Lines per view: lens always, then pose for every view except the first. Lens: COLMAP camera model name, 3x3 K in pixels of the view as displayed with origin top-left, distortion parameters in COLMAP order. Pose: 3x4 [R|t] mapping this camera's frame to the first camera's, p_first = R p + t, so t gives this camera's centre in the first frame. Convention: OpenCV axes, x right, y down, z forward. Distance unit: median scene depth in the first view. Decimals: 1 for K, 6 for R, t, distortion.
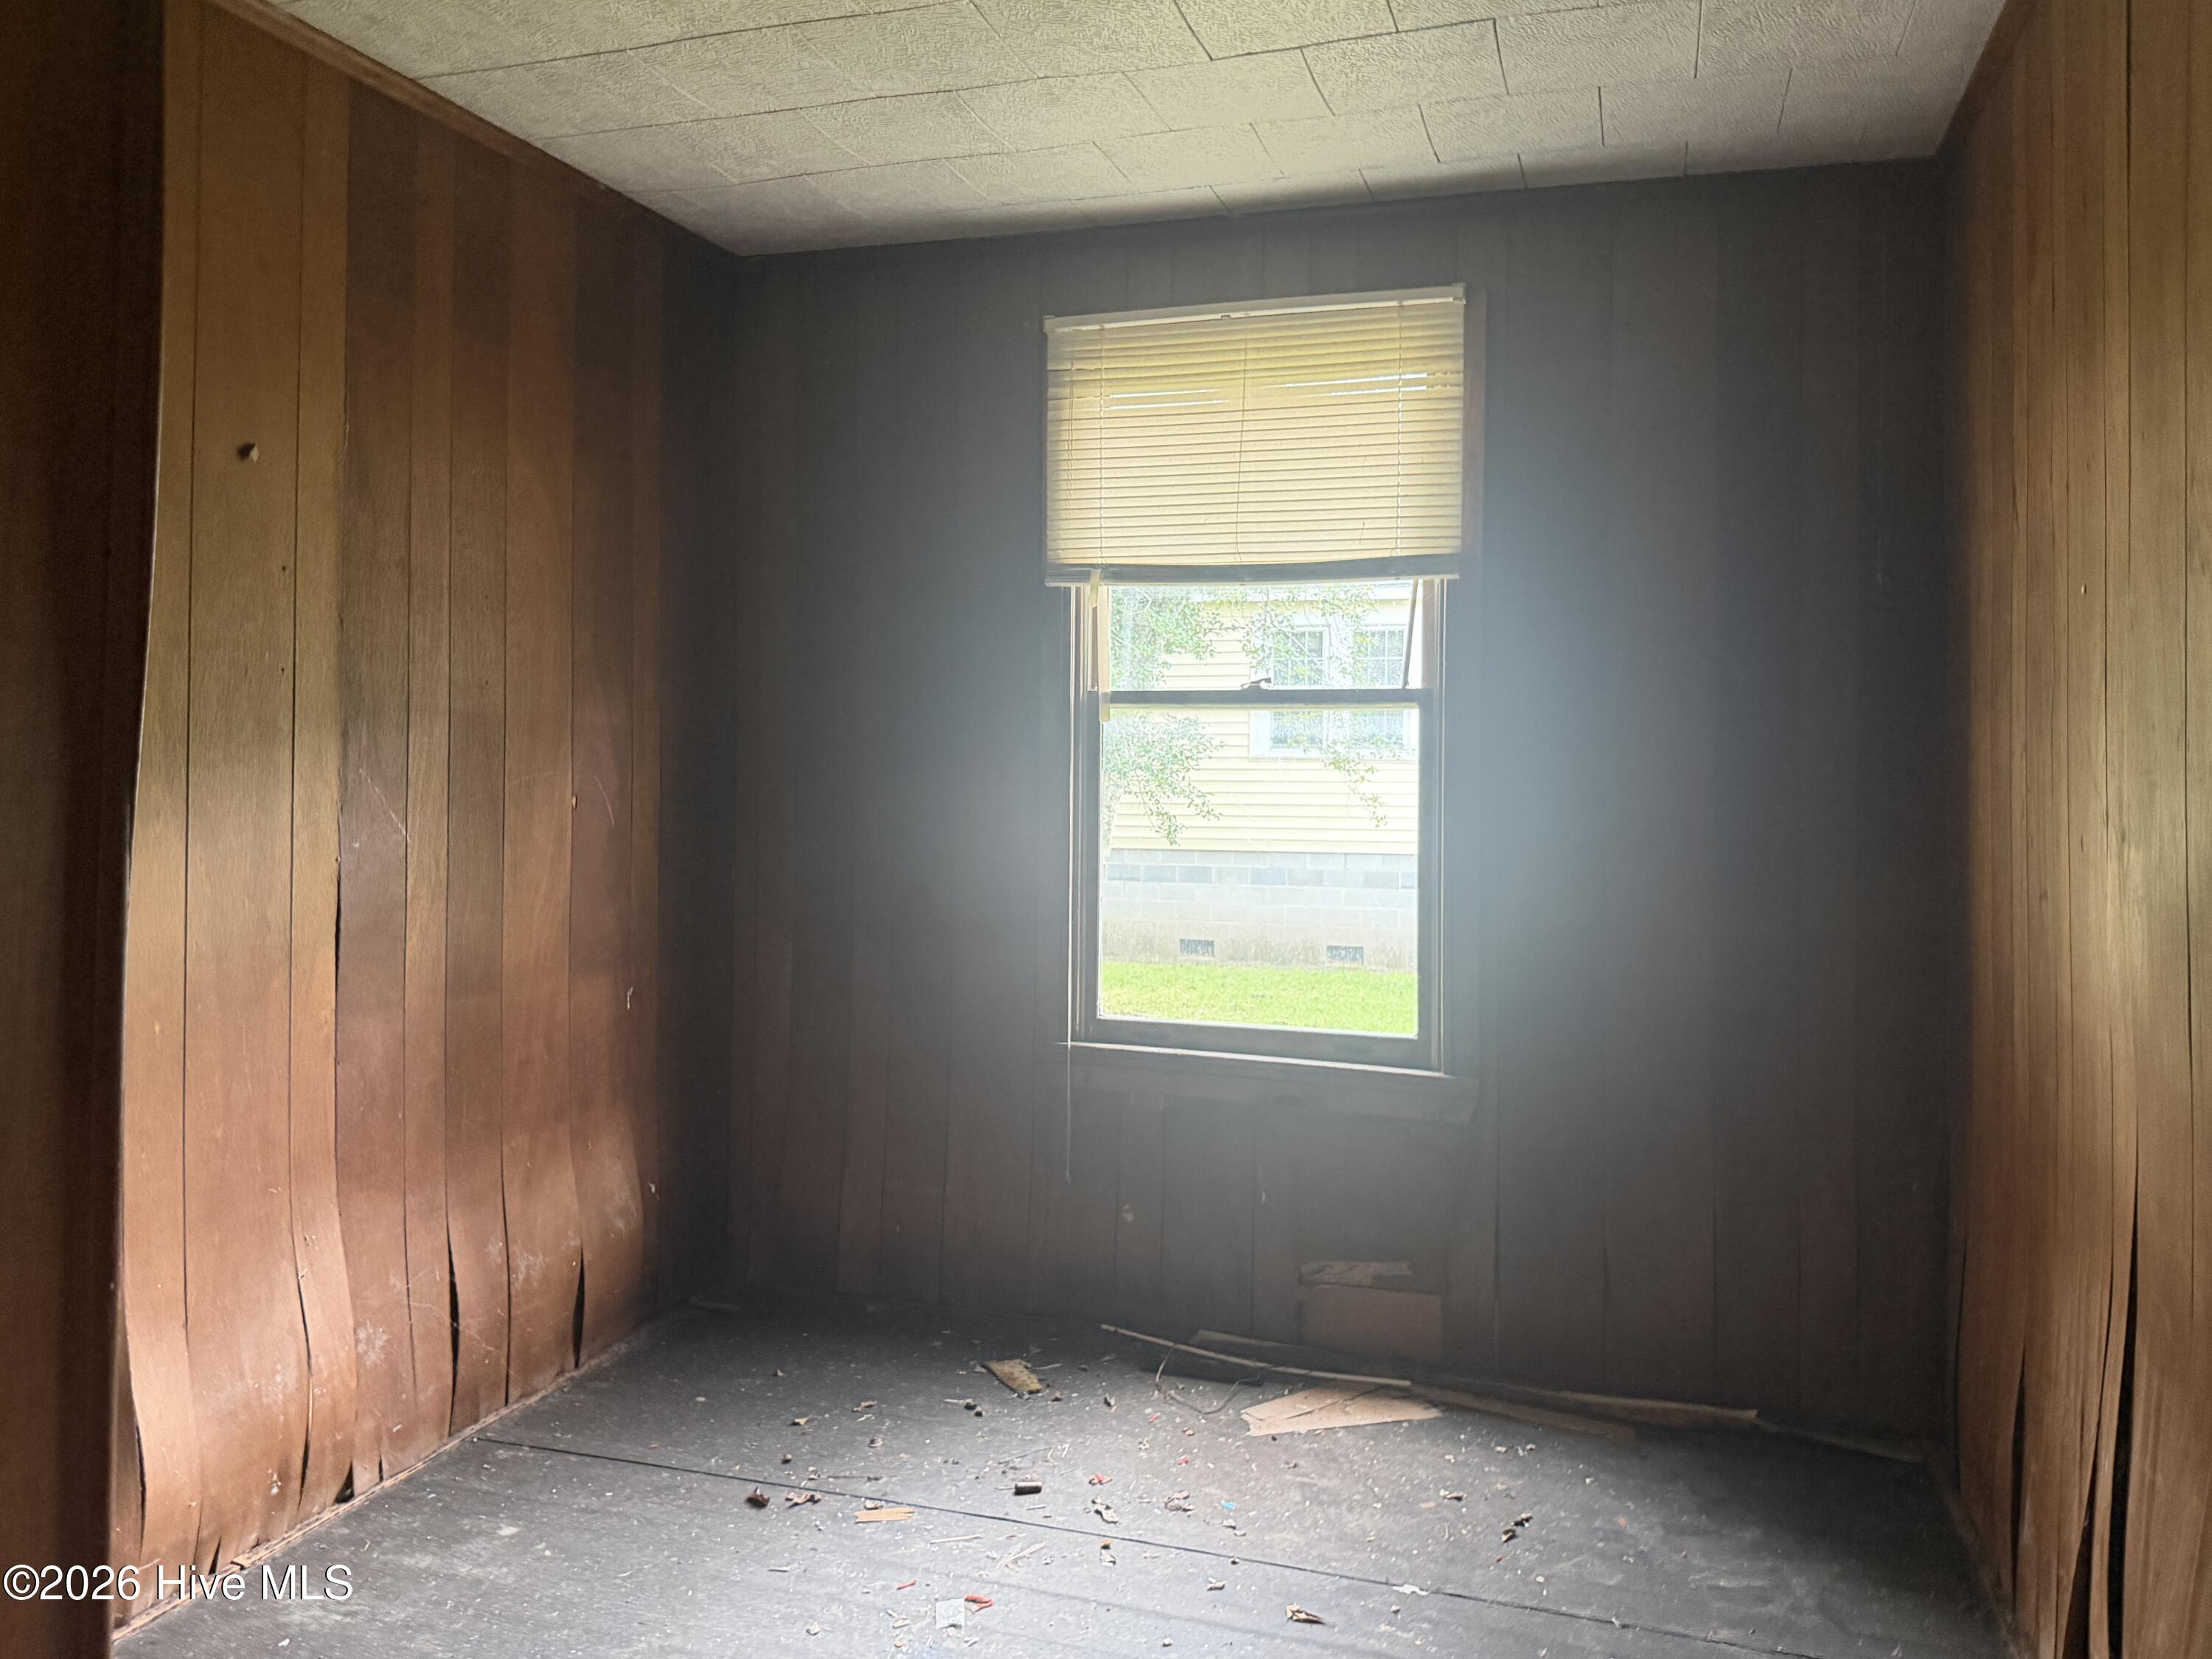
lens RADIAL K [[1637.4, 0, 1106.1], [0, 1637.4, 741.5], [0, 0, 1]] dist [-0.006607, -0.001082]
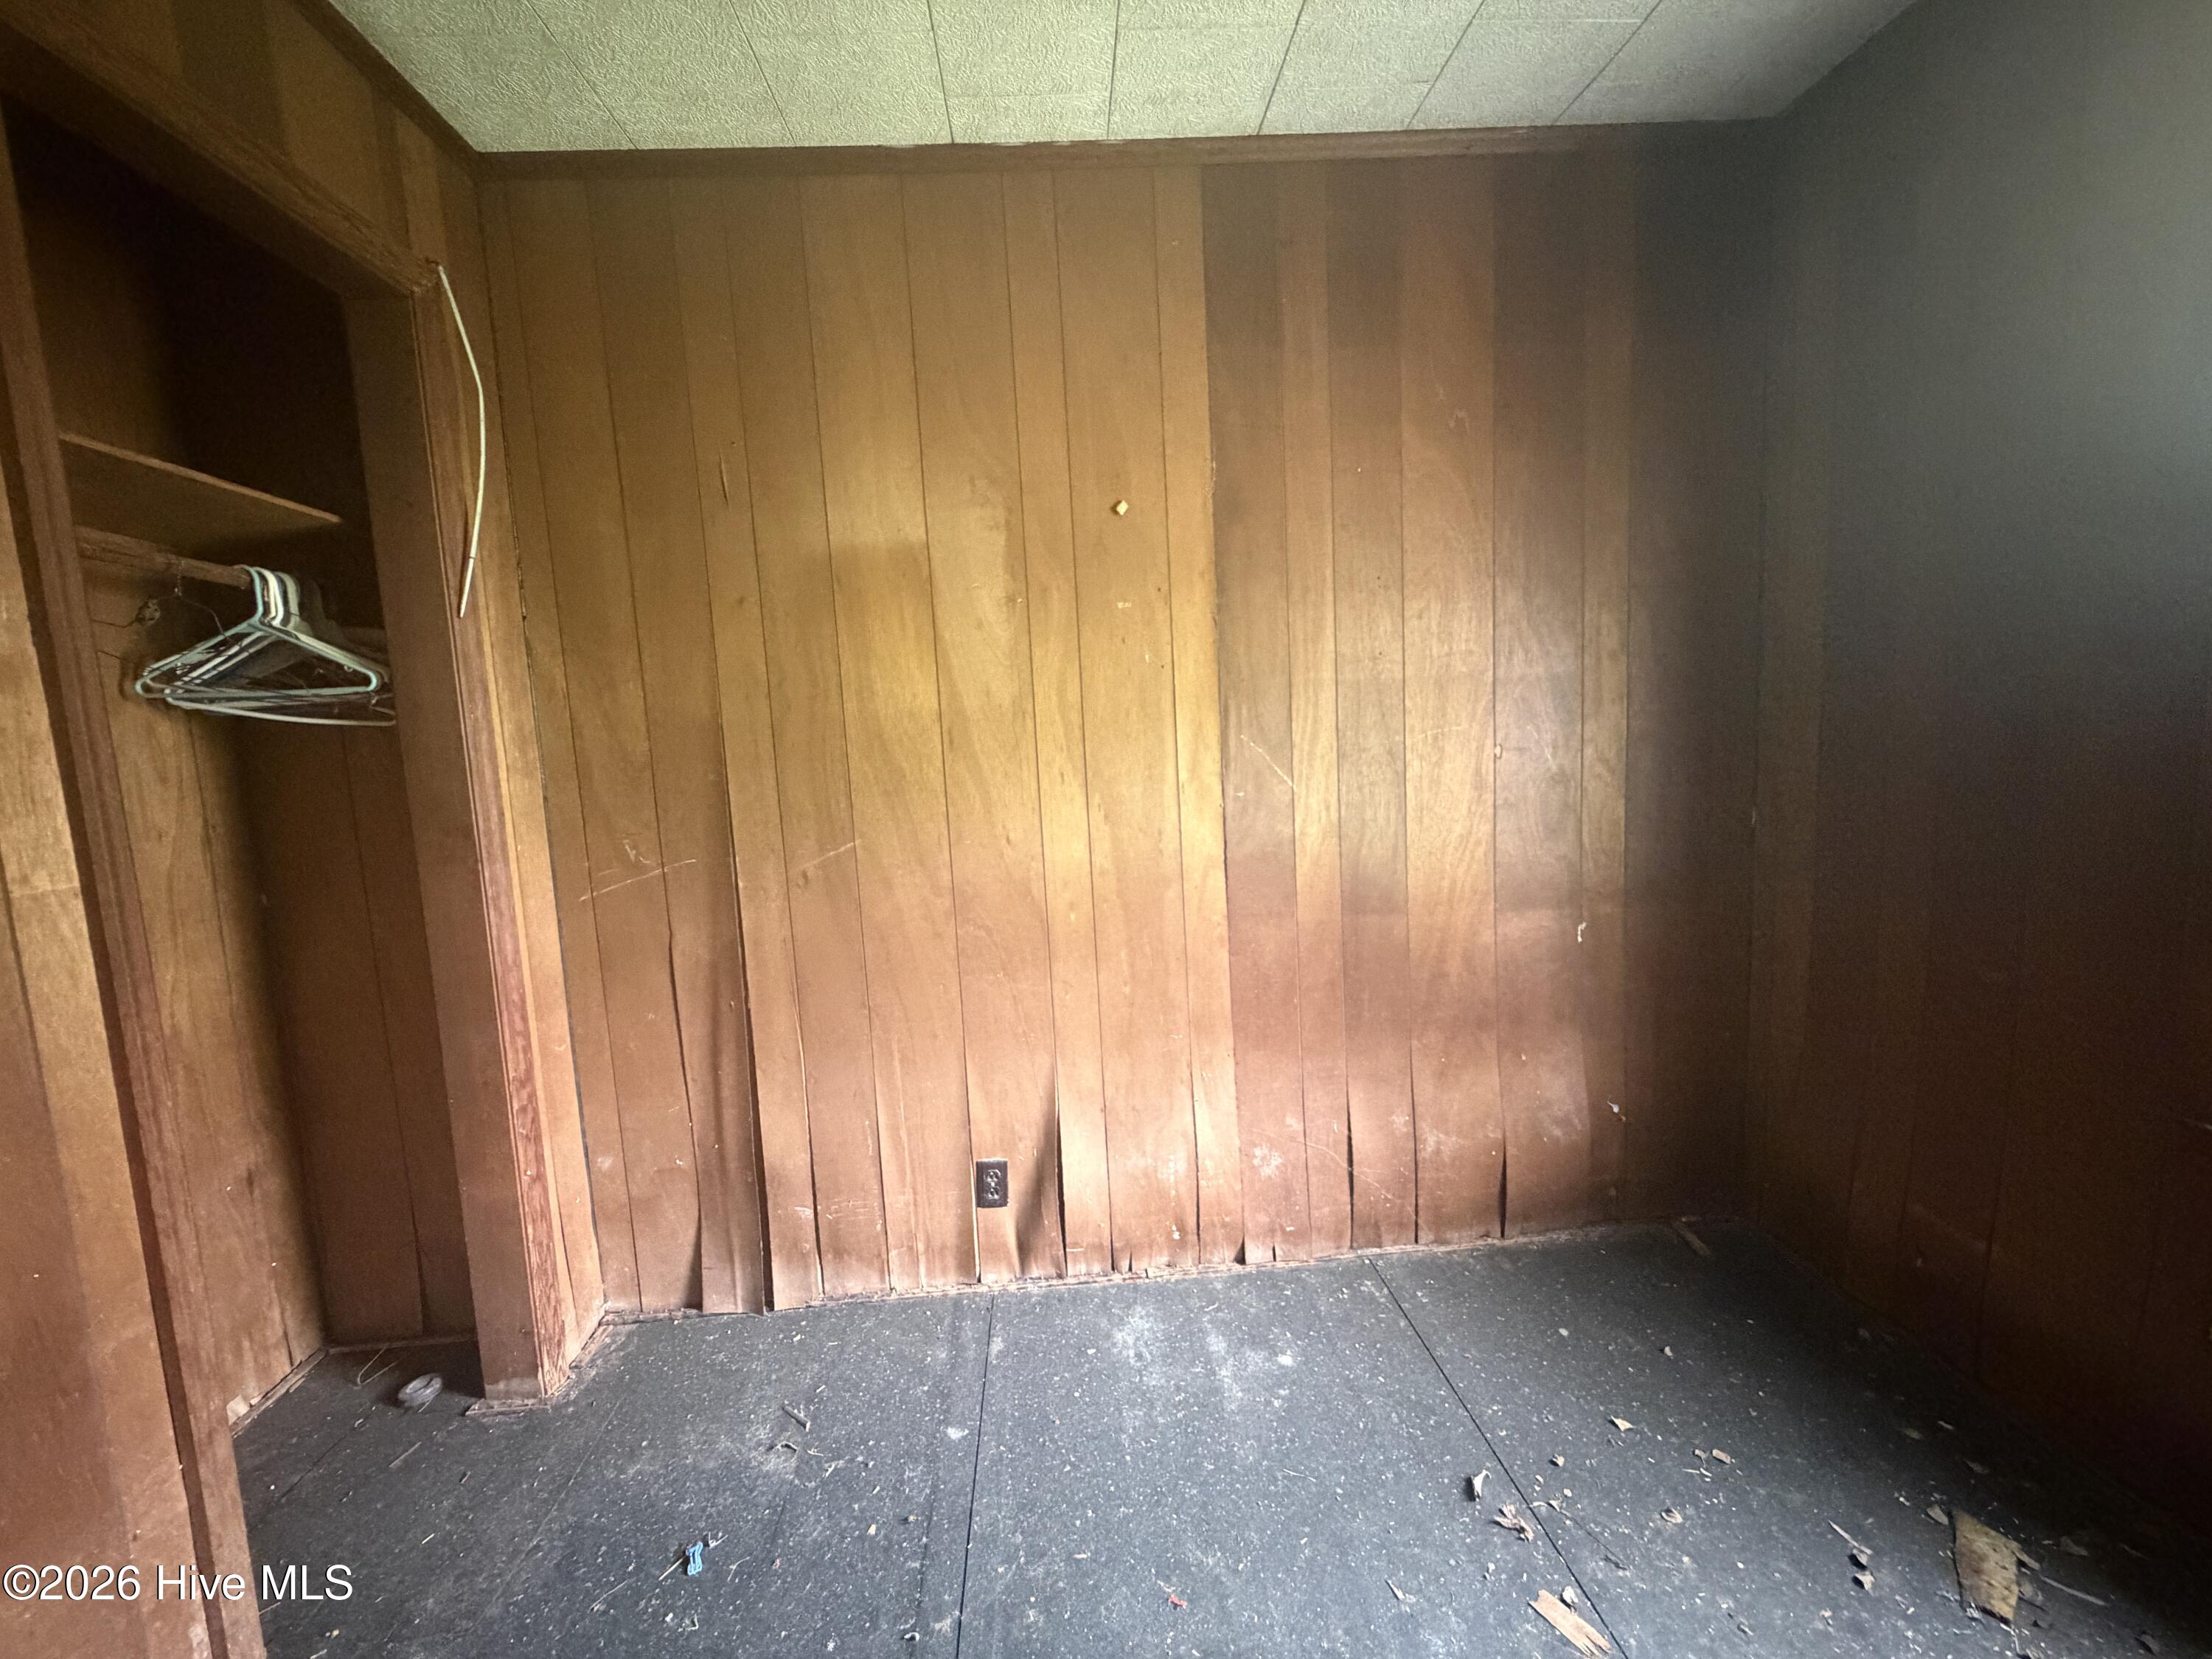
lens RADIAL K [[883.9, 0, 1106.0], [0, 883.9, 829.5], [0, 0, 1]] dist [-0.001172, 0.001994]
pose [[0.366300, 0.077910, -0.927229, 0.153166], [0.069586, 0.991405, 0.110792, 0.005153], [0.927891, -0.105105, 0.357730, 0.616643]]
